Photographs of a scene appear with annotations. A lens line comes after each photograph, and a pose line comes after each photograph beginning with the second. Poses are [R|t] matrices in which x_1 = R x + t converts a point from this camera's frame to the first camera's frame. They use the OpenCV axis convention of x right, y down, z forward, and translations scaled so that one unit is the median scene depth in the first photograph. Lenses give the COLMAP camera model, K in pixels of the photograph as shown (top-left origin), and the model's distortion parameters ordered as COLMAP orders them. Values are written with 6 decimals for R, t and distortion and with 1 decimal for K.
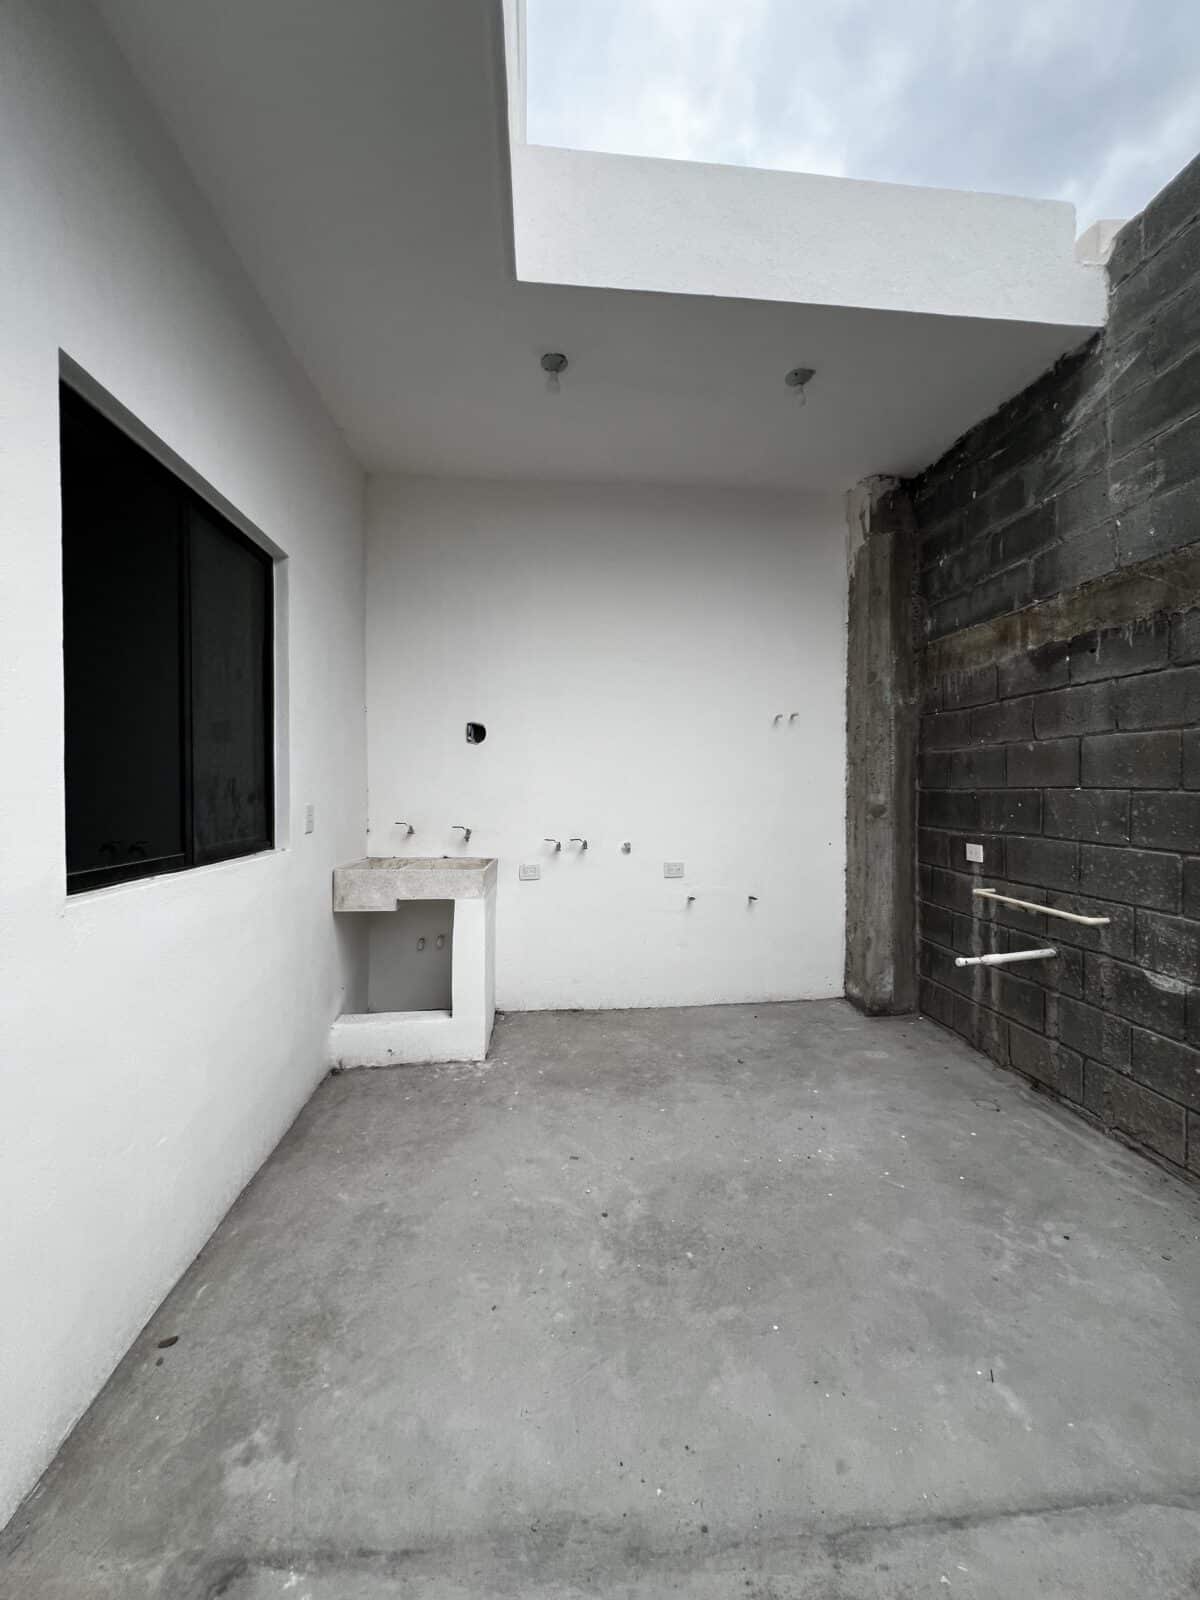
lens RADIAL K [[640.7, 0, 597.3], [0, 640.7, 799.0], [0, 0, 1]] dist [-0.005562, 0.001757]
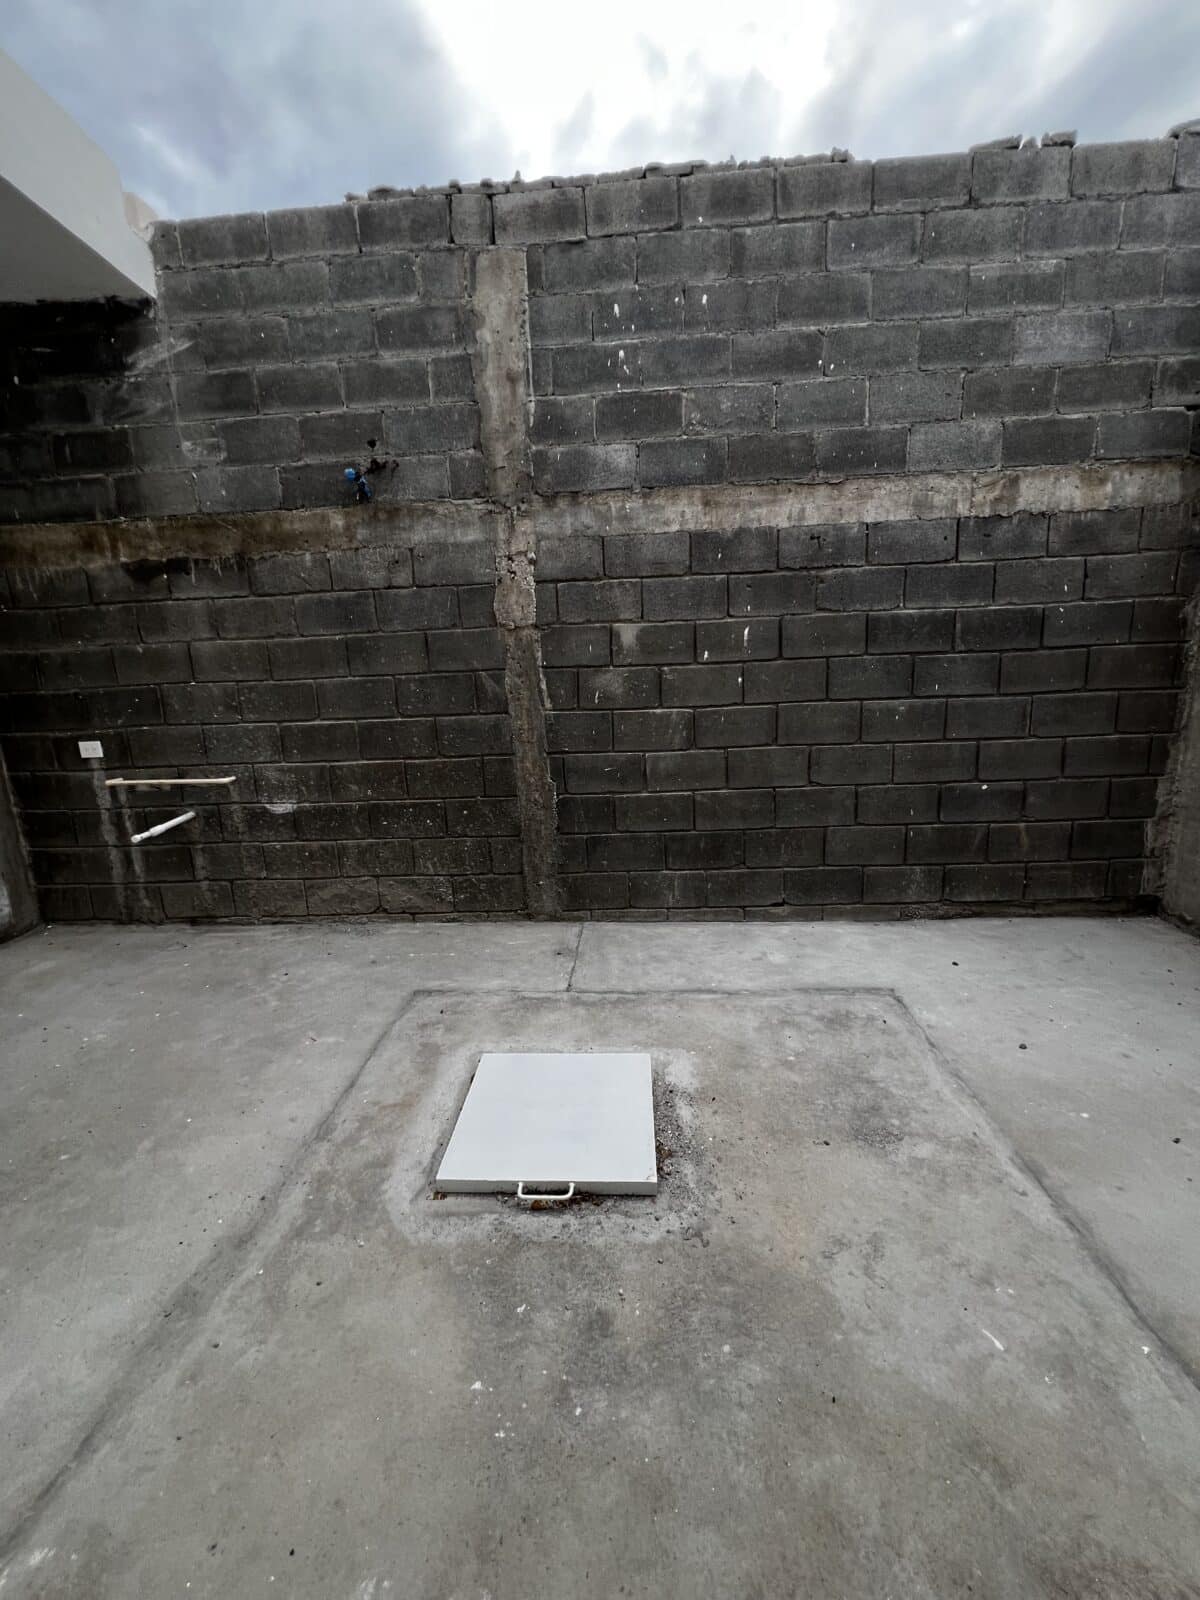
lens RADIAL K [[640.7, 0, 597.2], [0, 640.7, 800.7], [0, 0, 1]] dist [-0.005562, 0.001757]
pose [[0.138266, -0.190646, 0.971873, -0.432306], [0.058567, 0.981155, 0.184135, 0.026432], [-0.988662, 0.031461, 0.146826, 0.013087]]
